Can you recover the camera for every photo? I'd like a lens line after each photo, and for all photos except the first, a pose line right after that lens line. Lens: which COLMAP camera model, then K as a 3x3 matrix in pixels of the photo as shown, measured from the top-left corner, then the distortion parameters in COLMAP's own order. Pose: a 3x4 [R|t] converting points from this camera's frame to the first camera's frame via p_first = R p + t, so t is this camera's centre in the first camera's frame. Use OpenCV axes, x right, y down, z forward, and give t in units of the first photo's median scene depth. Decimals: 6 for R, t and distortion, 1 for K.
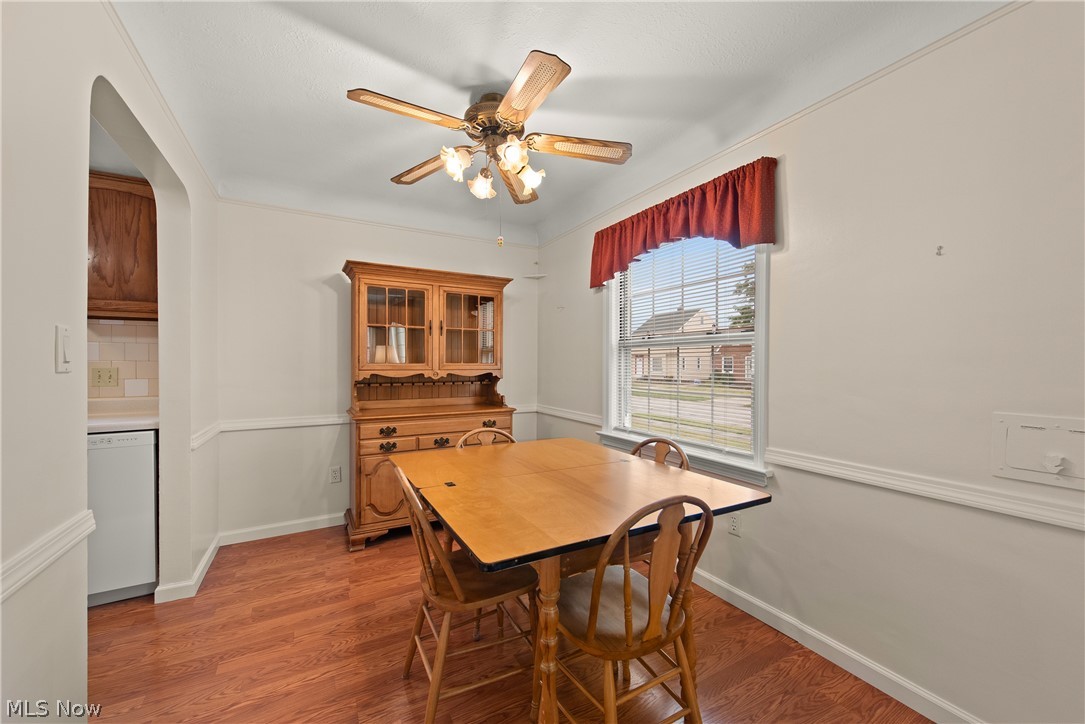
lens RADIAL K [[428.1, 0, 539.8], [0, 428.1, 368.1], [0, 0, 1]] dist [0.014177, -0.004160]
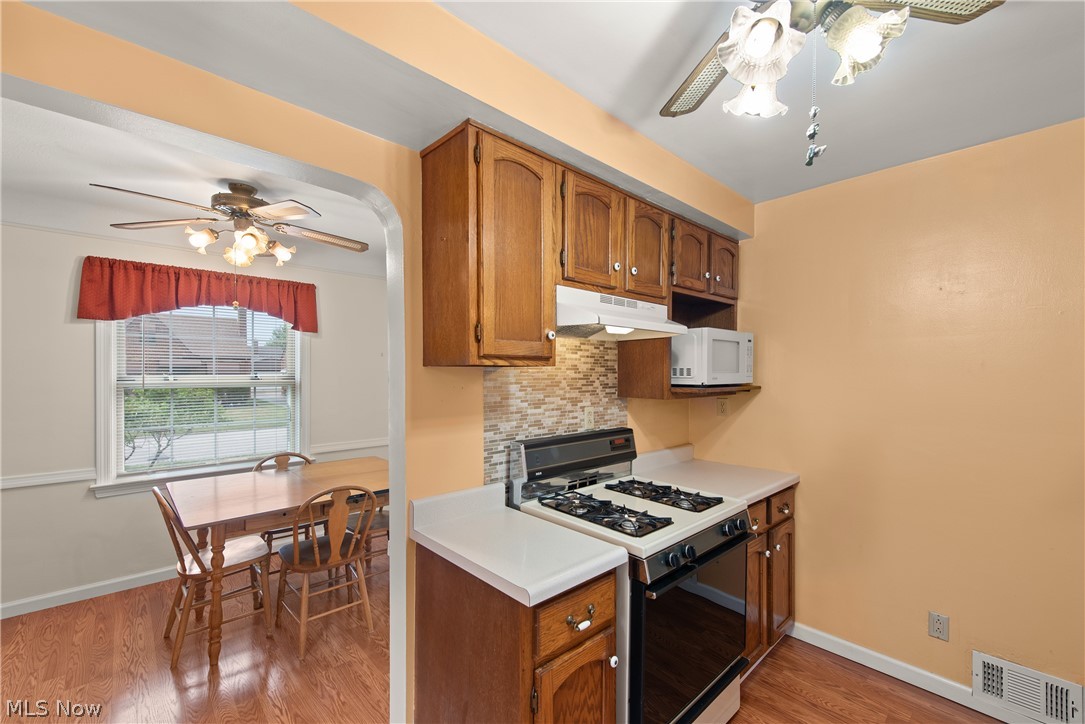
lens RADIAL K [[445.9, 0, 537.1], [0, 445.9, 369.2], [0, 0, 1]] dist [0.003189, -0.000278]
pose [[-0.224261, -0.002258, 0.974526, -1.030735], [0.014816, 0.999874, 0.005727, -0.084734], [-0.974416, 0.015723, -0.224200, 0.365298]]
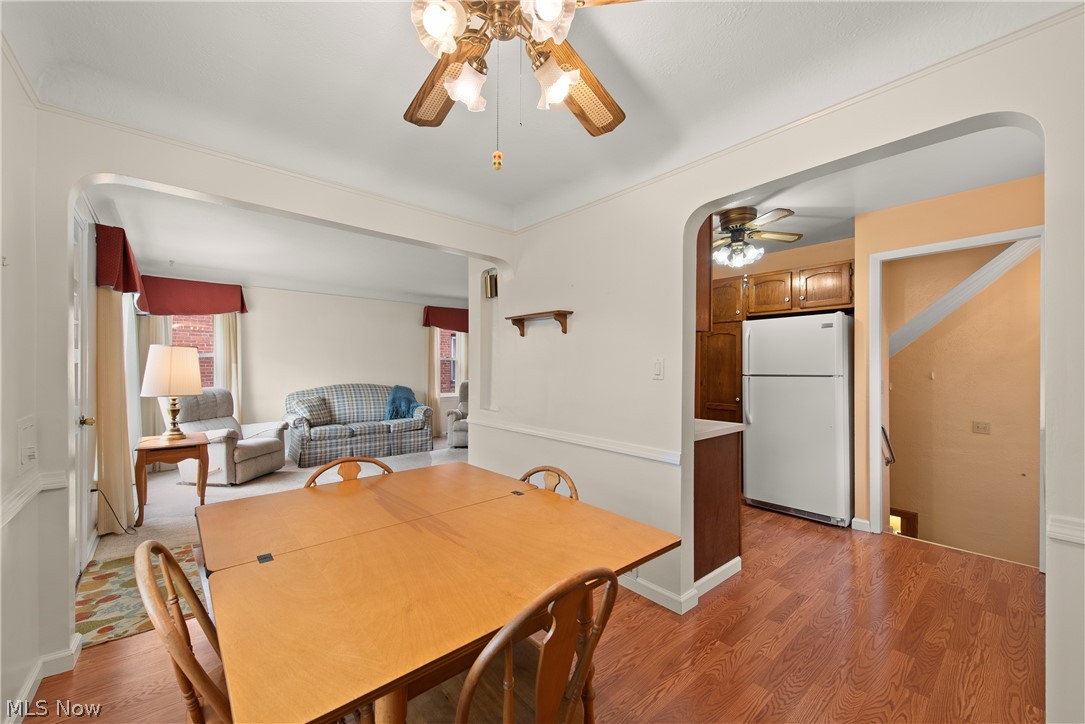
lens RADIAL K [[428.1, 0, 541.5], [0, 428.1, 366.1], [0, 0, 1]] dist [0.014177, -0.004160]
pose [[-0.979966, -0.004902, -0.199106, -0.028676], [-0.008775, 0.999789, 0.018577, -0.030437], [0.198973, 0.019952, -0.979802, 1.122180]]
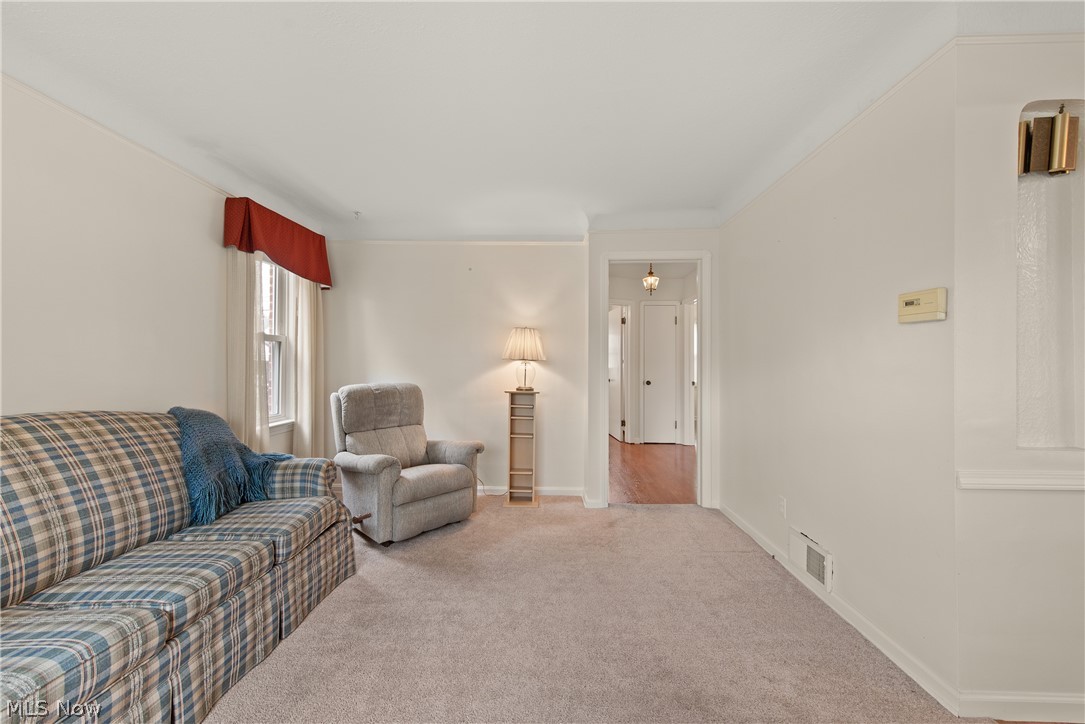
lens RADIAL K [[428.1, 0, 532.0], [0, 428.1, 365.0], [0, 0, 1]] dist [0.014177, -0.004160]
pose [[-0.521542, -0.001754, -0.853224, 0.632900], [-0.024572, 0.999614, 0.012965, 0.024345], [0.852872, 0.027728, -0.521384, -0.436410]]
